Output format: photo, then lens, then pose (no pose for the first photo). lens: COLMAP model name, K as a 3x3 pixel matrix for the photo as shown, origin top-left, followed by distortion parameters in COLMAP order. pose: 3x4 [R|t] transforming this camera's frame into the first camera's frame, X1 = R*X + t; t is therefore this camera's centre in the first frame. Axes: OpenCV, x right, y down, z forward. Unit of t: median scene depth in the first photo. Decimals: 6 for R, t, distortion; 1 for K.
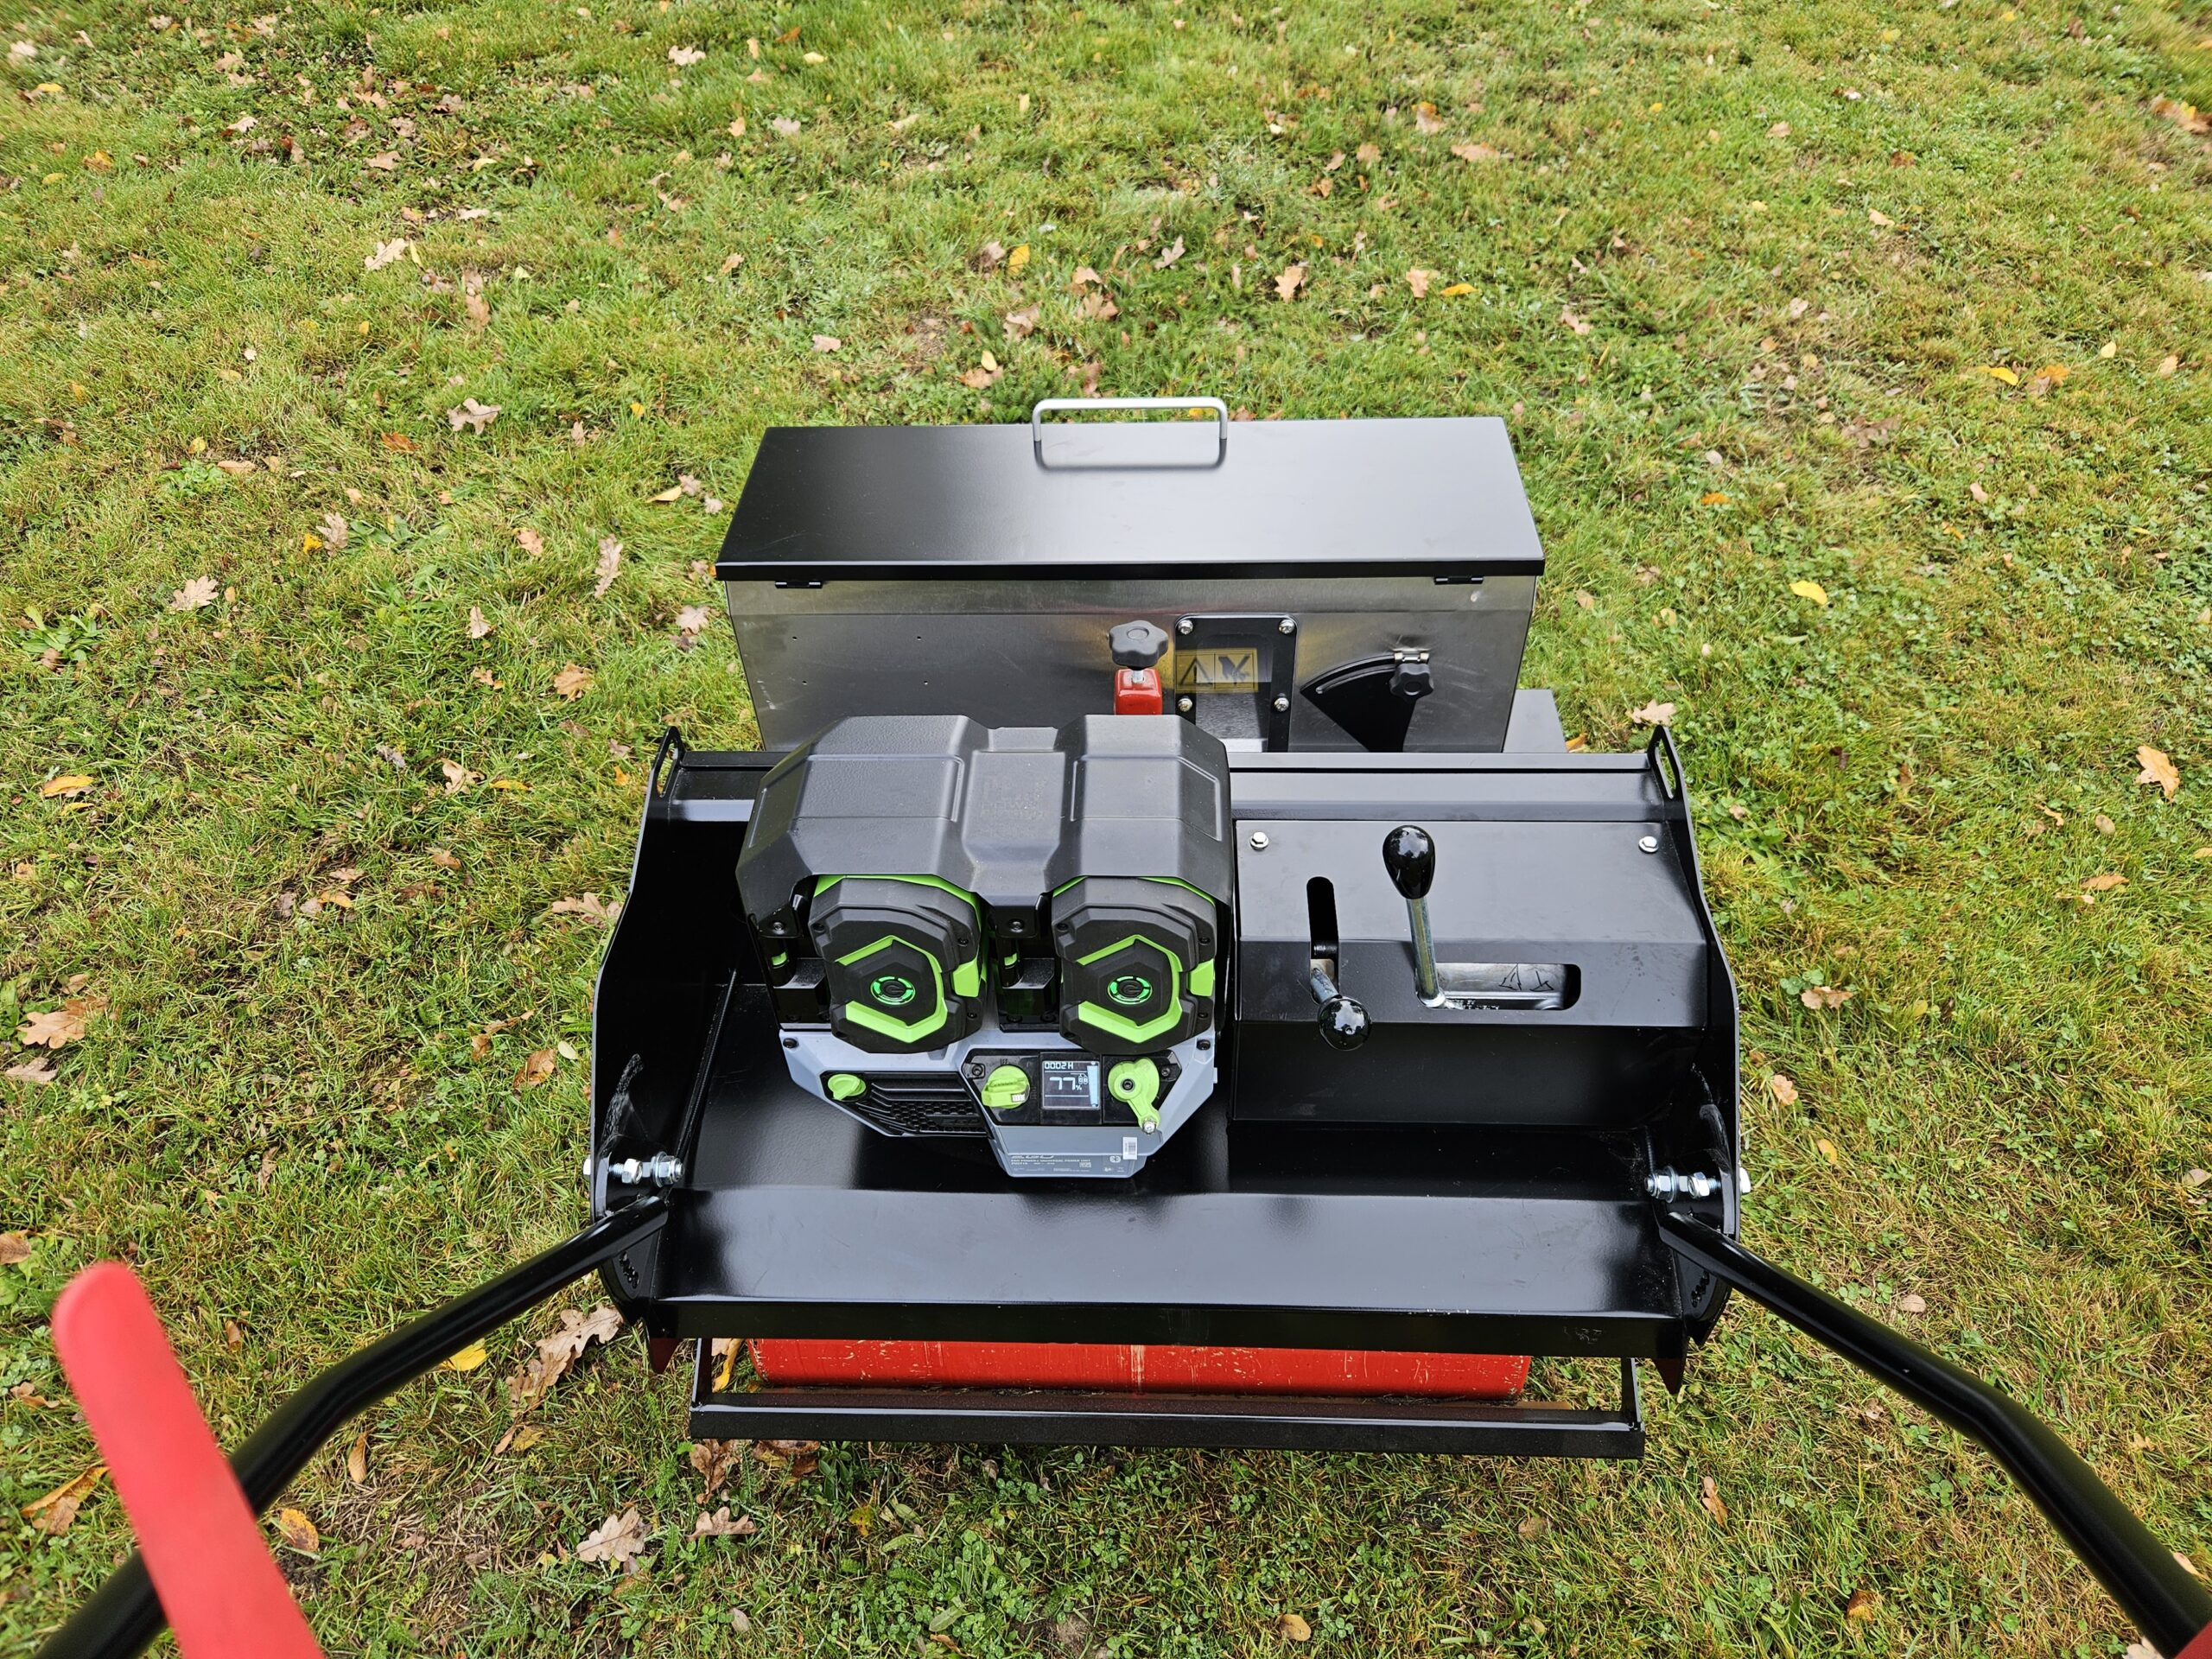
lens RADIAL K [[1481.4, 0, 1104.7], [0, 1481.4, 803.5], [0, 0, 1]] dist [0.056840, -0.049571]
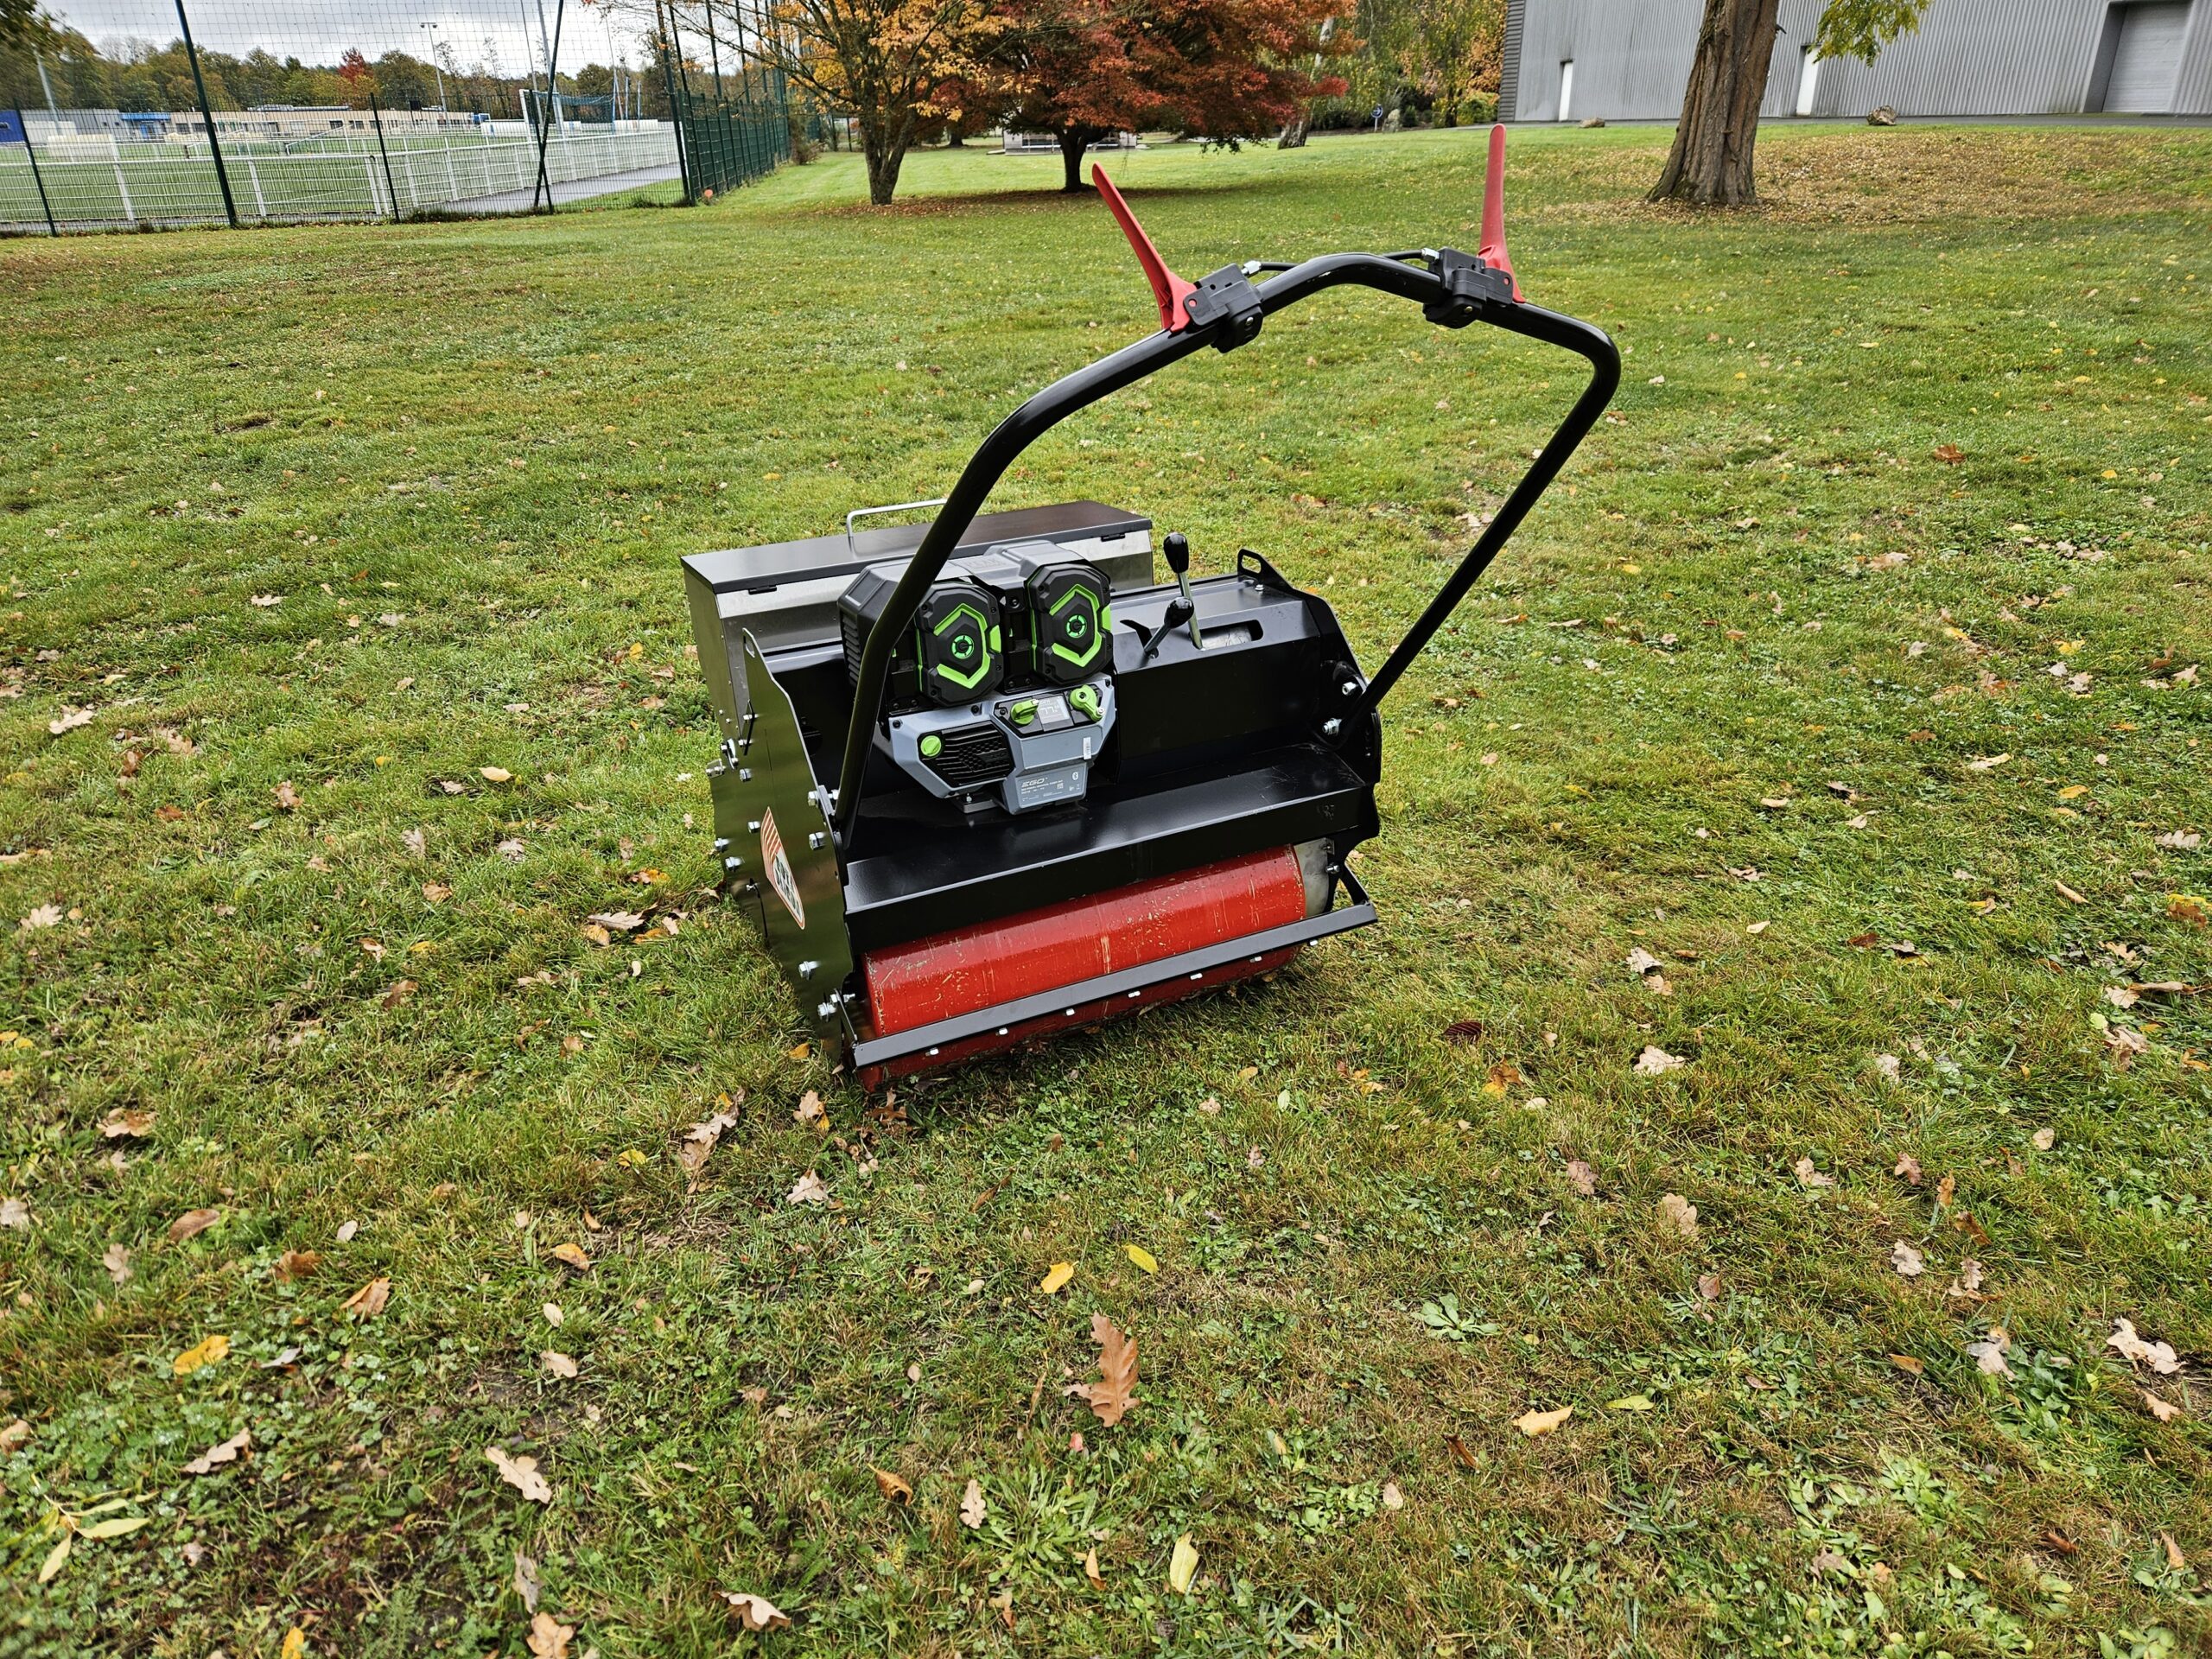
lens RADIAL K [[1481.4, 0, 1102.8], [0, 1481.4, 823.8], [0, 0, 1]] dist [0.056840, -0.049571]
pose [[0.884426, -0.190347, 0.426098, -0.342129], [0.344146, 0.882702, -0.320001, 0.406970], [-0.315206, 0.429657, 0.846191, -0.227826]]
